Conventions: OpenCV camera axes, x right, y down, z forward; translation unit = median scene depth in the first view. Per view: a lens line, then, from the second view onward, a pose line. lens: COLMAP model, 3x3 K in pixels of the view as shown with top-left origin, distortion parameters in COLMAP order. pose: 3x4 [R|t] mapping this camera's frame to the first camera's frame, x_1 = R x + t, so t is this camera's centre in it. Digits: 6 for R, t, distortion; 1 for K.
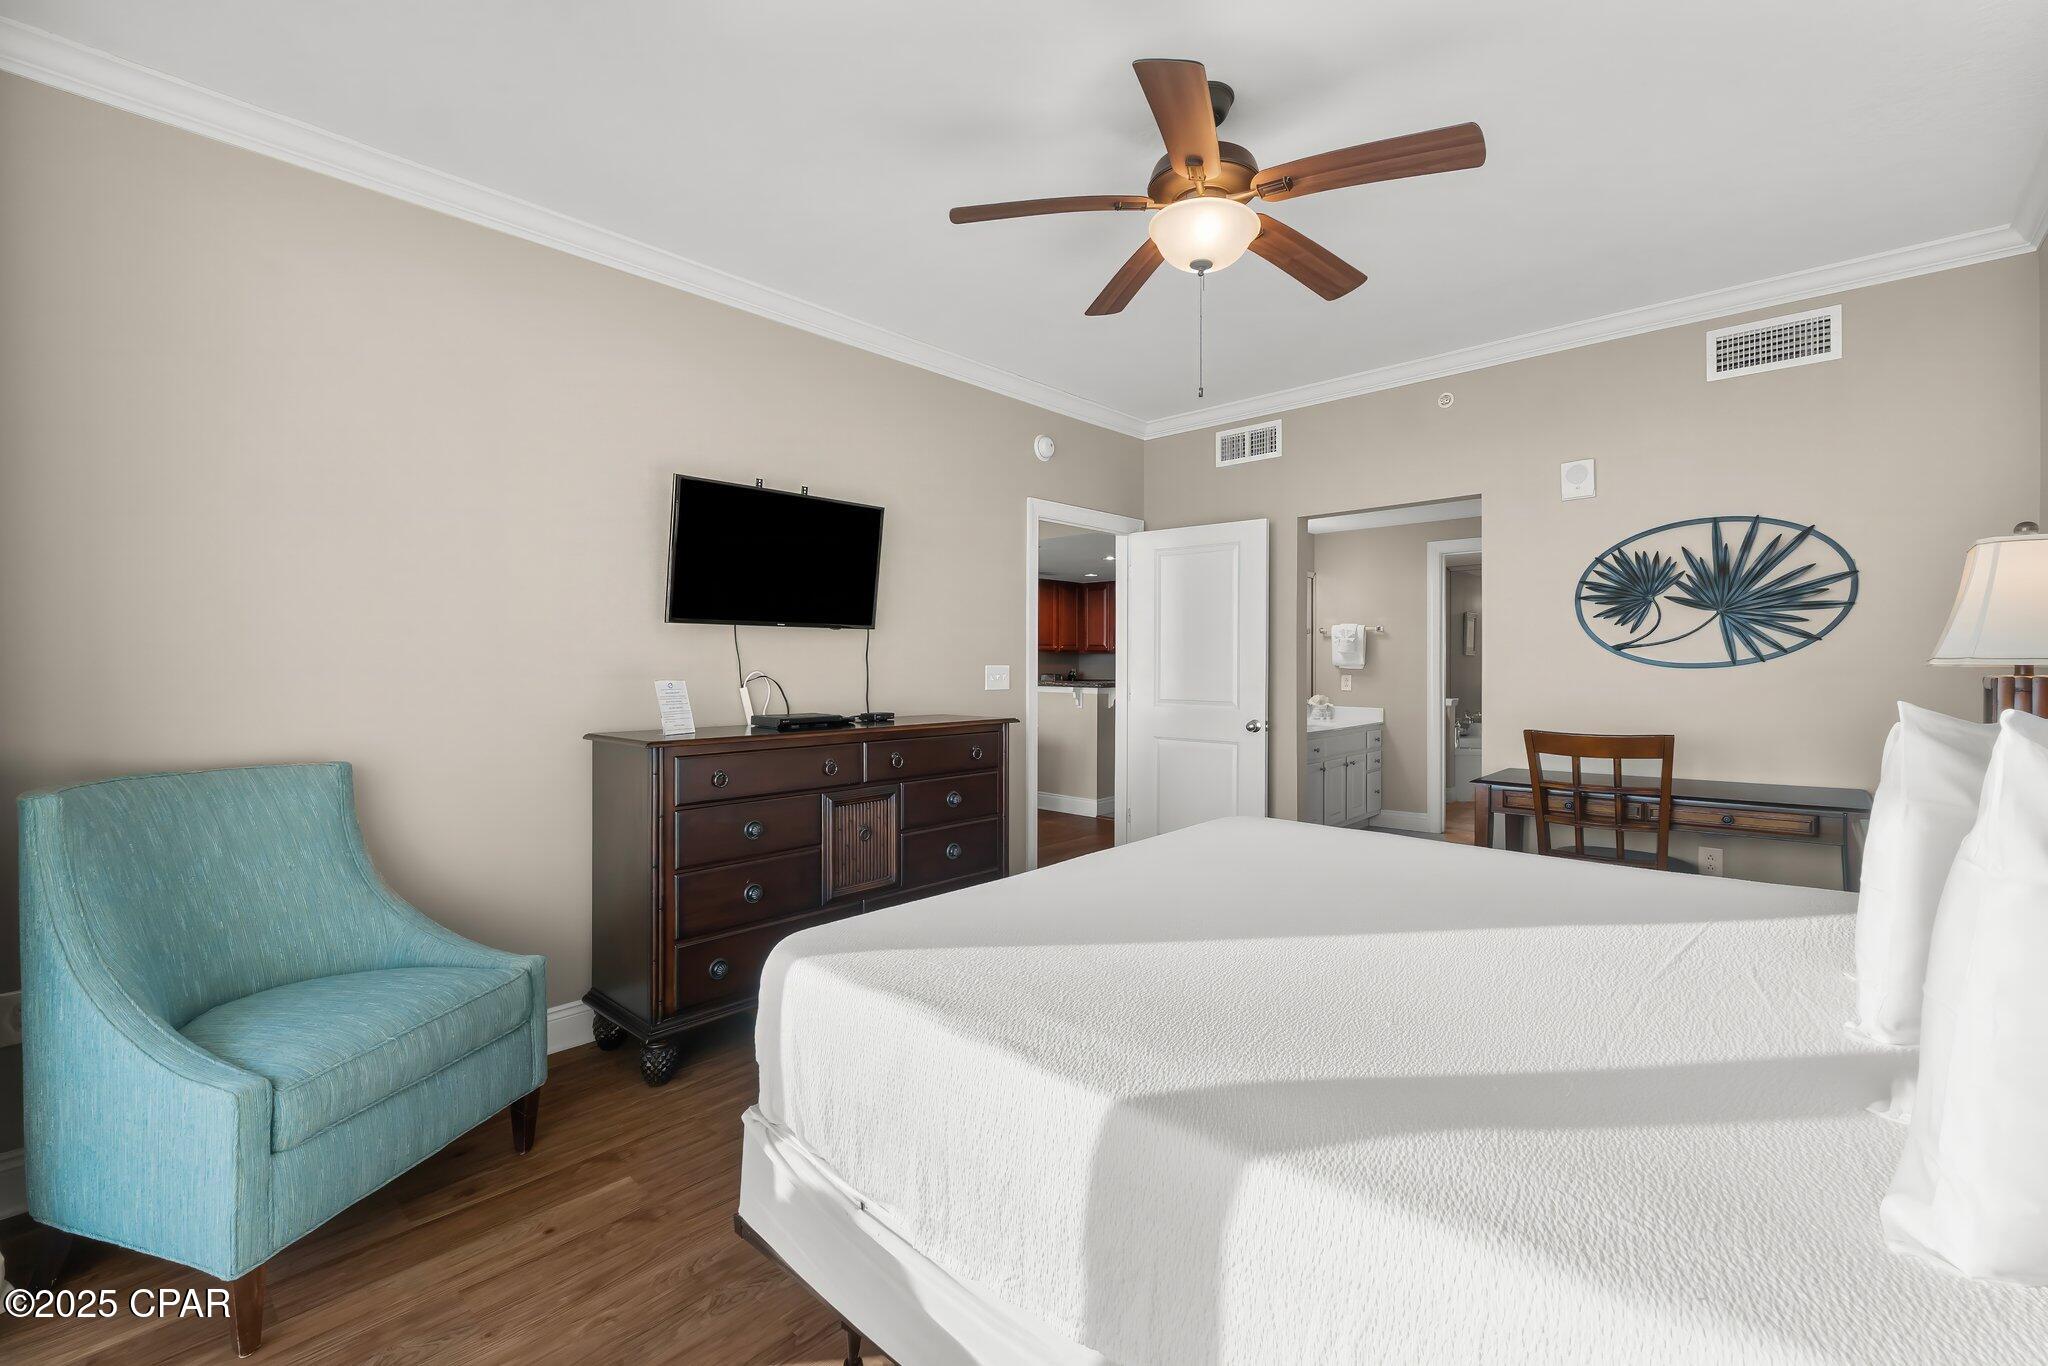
lens RADIAL K [[867.8, 0, 1035.5], [0, 867.8, 676.7], [0, 0, 1]] dist [-0.008674, 0.001186]
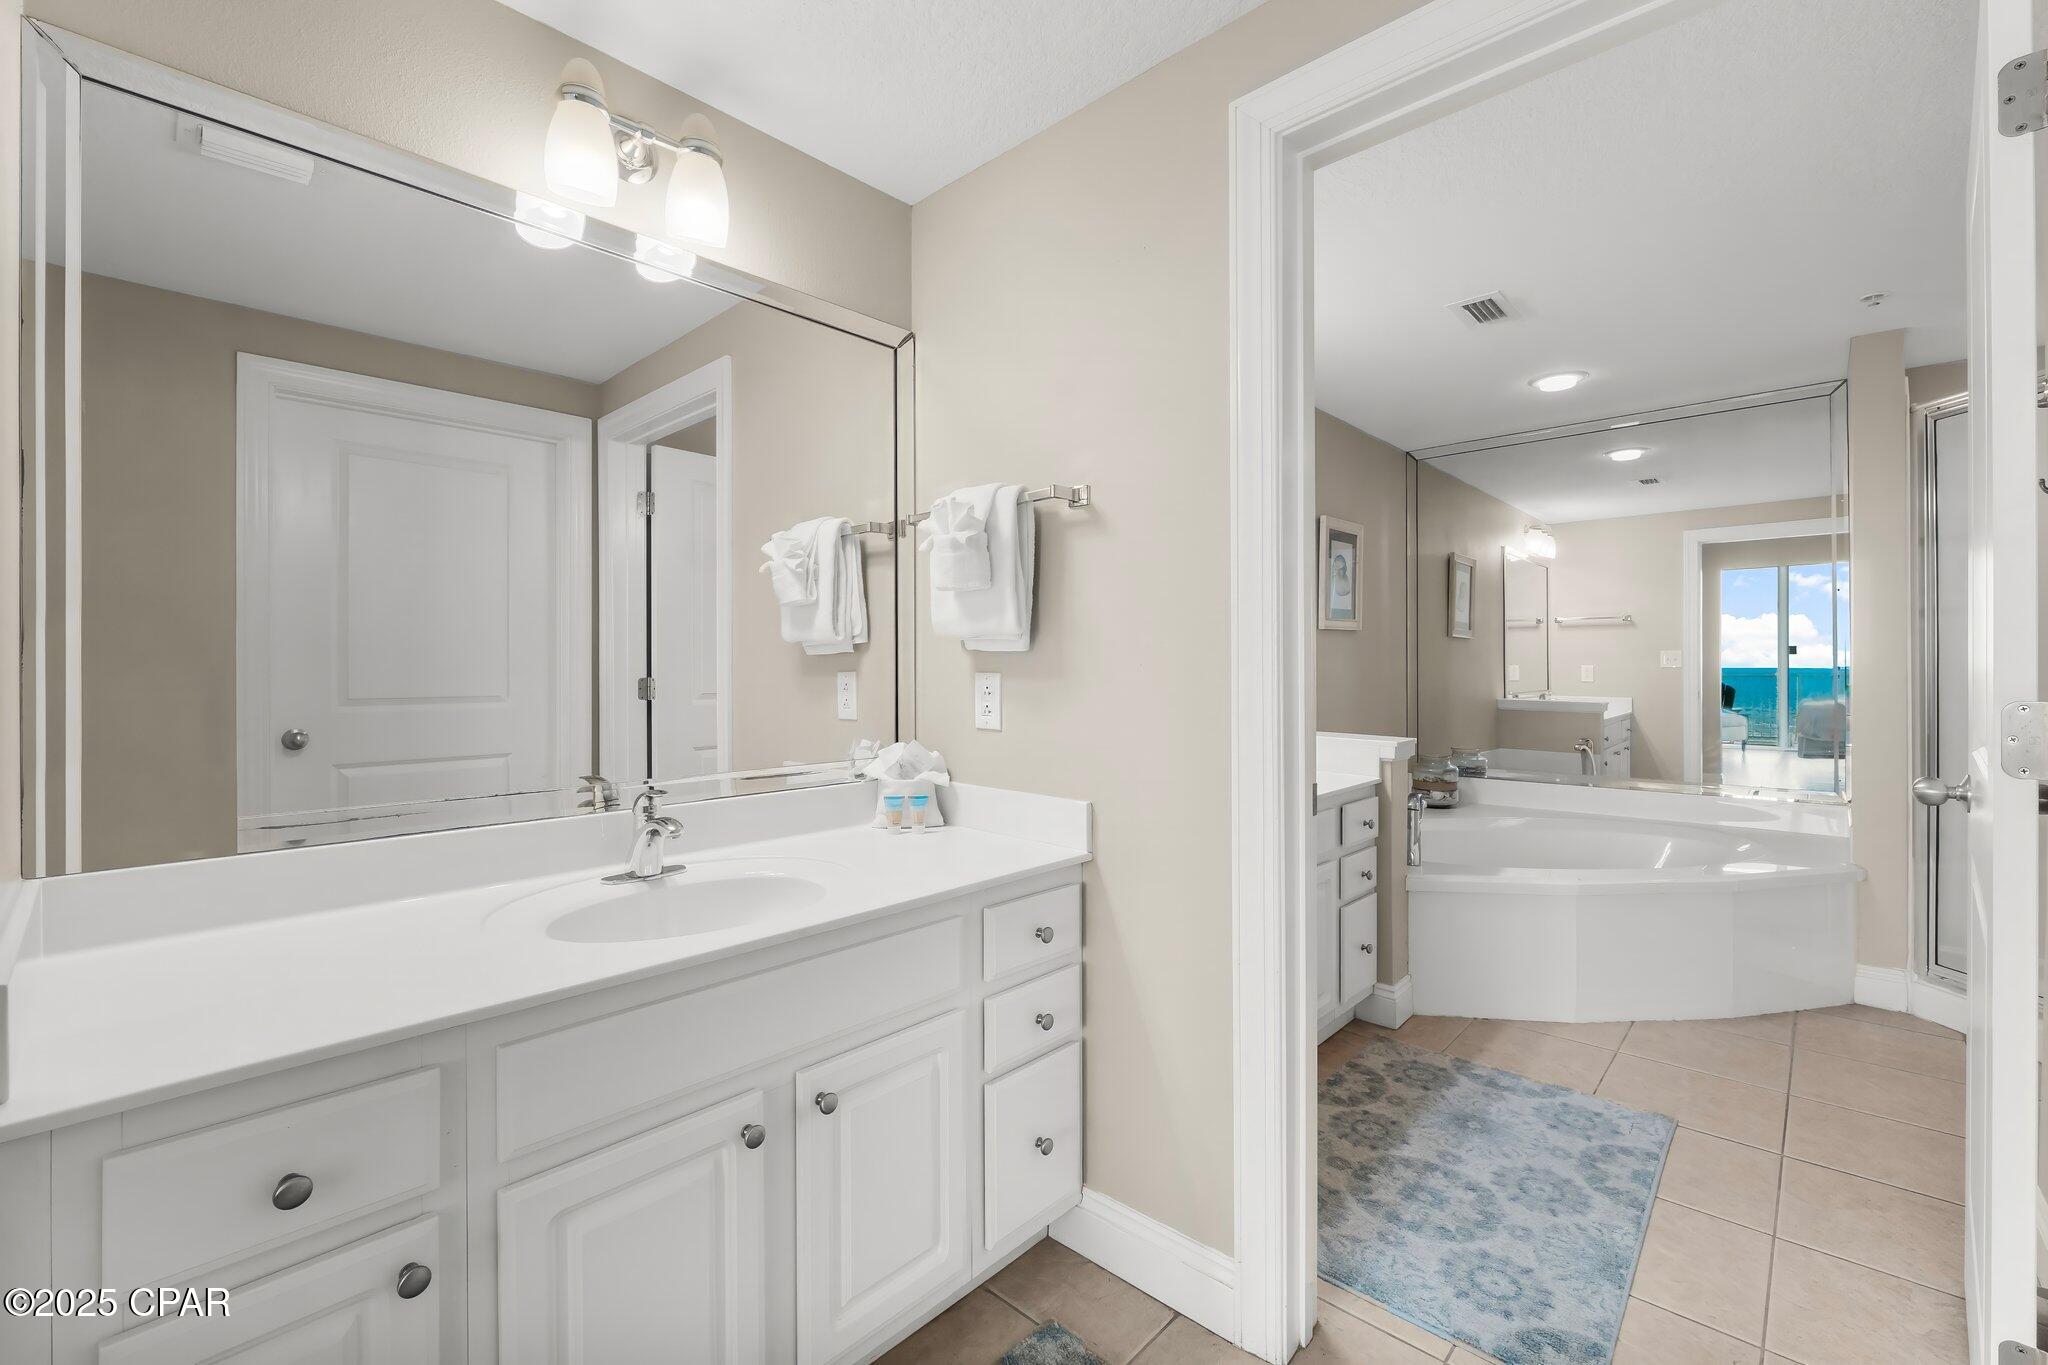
lens RADIAL K [[867.8, 0, 1035.5], [0, 867.8, 676.2], [0, 0, 1]] dist [-0.008674, 0.001186]
pose [[0.999955, -0.005182, -0.007909, 0.382085], [0.005126, 0.999962, -0.007112, 0.001031], [0.007946, 0.007071, 0.999943, 0.730309]]
